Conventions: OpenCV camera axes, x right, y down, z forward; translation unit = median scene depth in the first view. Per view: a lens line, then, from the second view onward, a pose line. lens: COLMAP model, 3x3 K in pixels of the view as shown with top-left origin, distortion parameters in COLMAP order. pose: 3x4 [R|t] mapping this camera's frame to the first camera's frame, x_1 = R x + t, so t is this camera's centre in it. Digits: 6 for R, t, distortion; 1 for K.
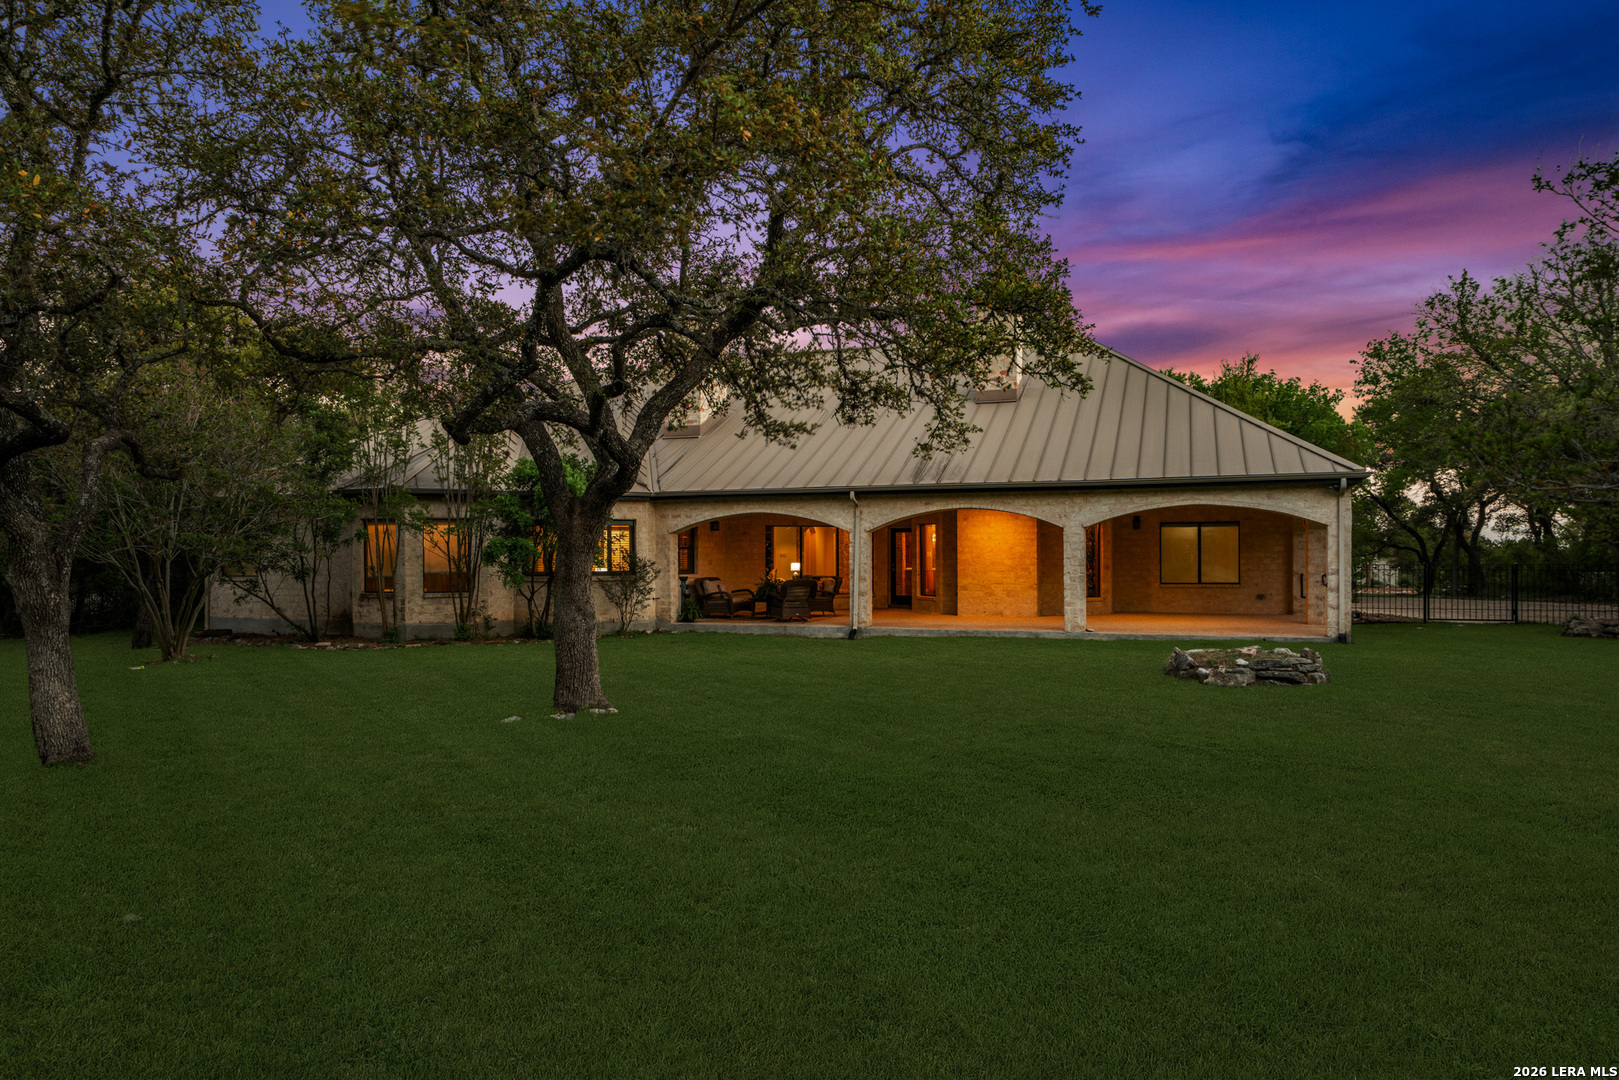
lens RADIAL K [[1046.4, 0, 807.5], [0, 1046.4, 549.4], [0, 0, 1]] dist [0.005338, -0.000319]
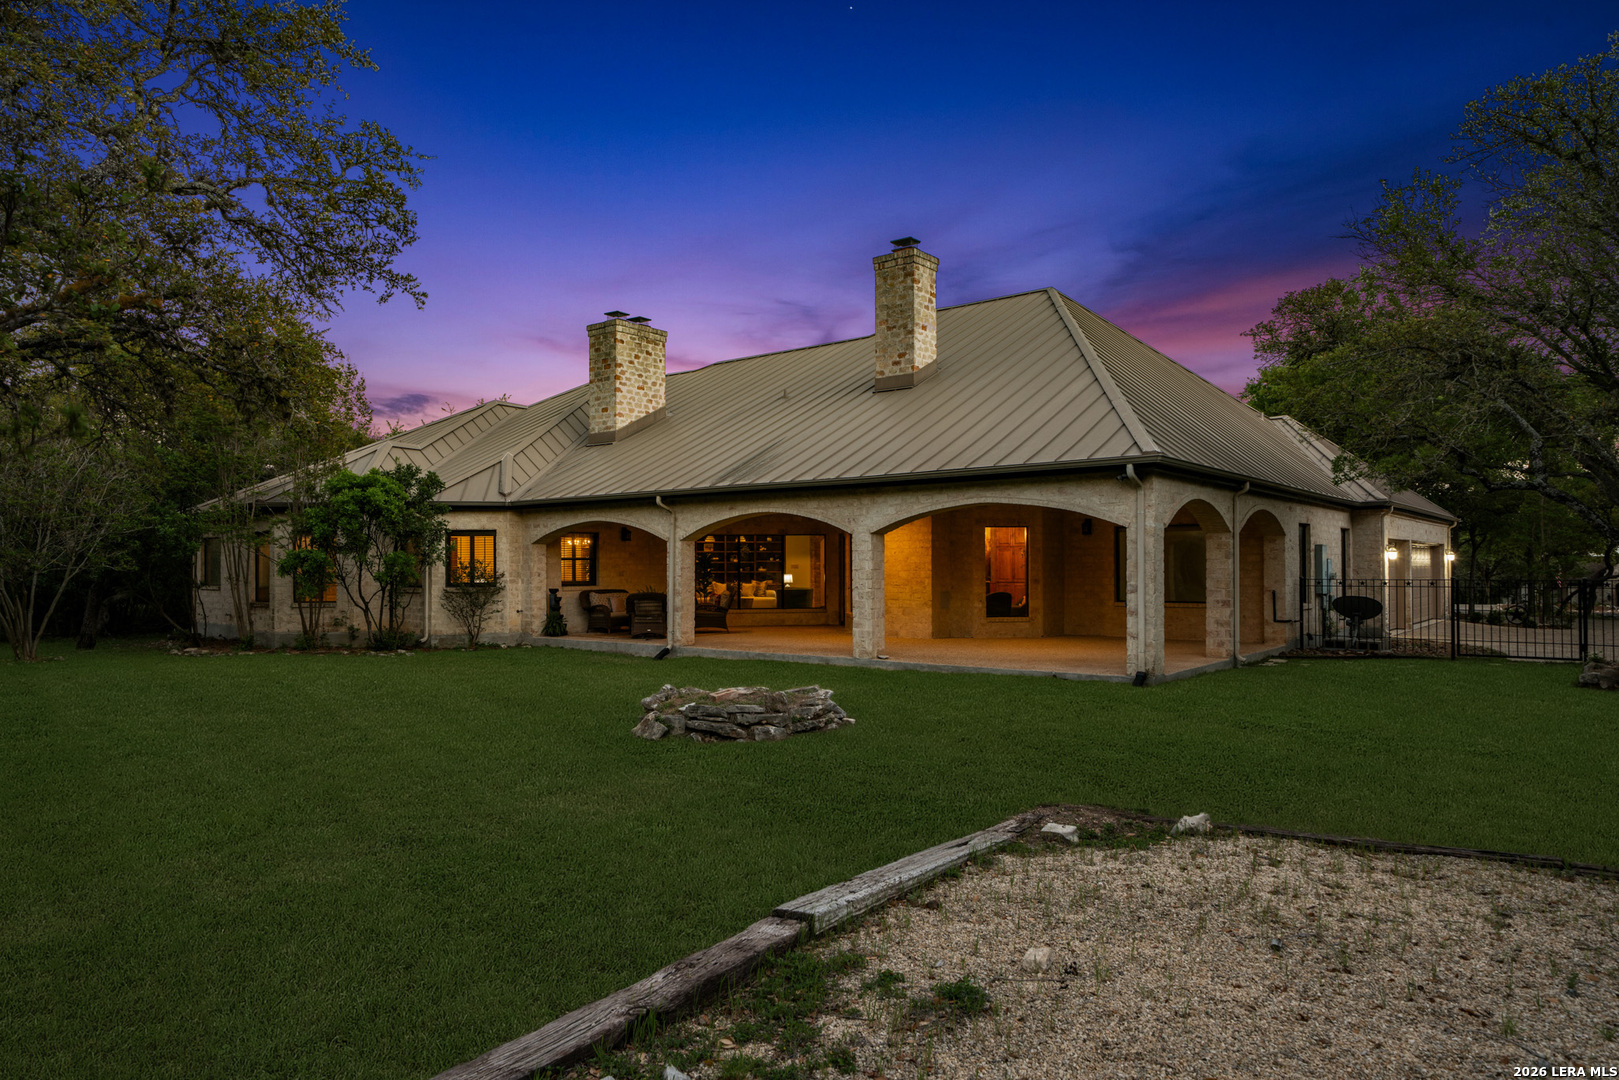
lens RADIAL K [[1046.4, 0, 806.6], [0, 1046.4, 545.0], [0, 0, 1]] dist [0.005338, -0.000319]
pose [[0.946021, -0.006347, -0.324042, 0.448367], [0.001675, 0.999891, -0.014694, 0.000454], [0.324100, 0.013358, 0.945929, 0.181503]]
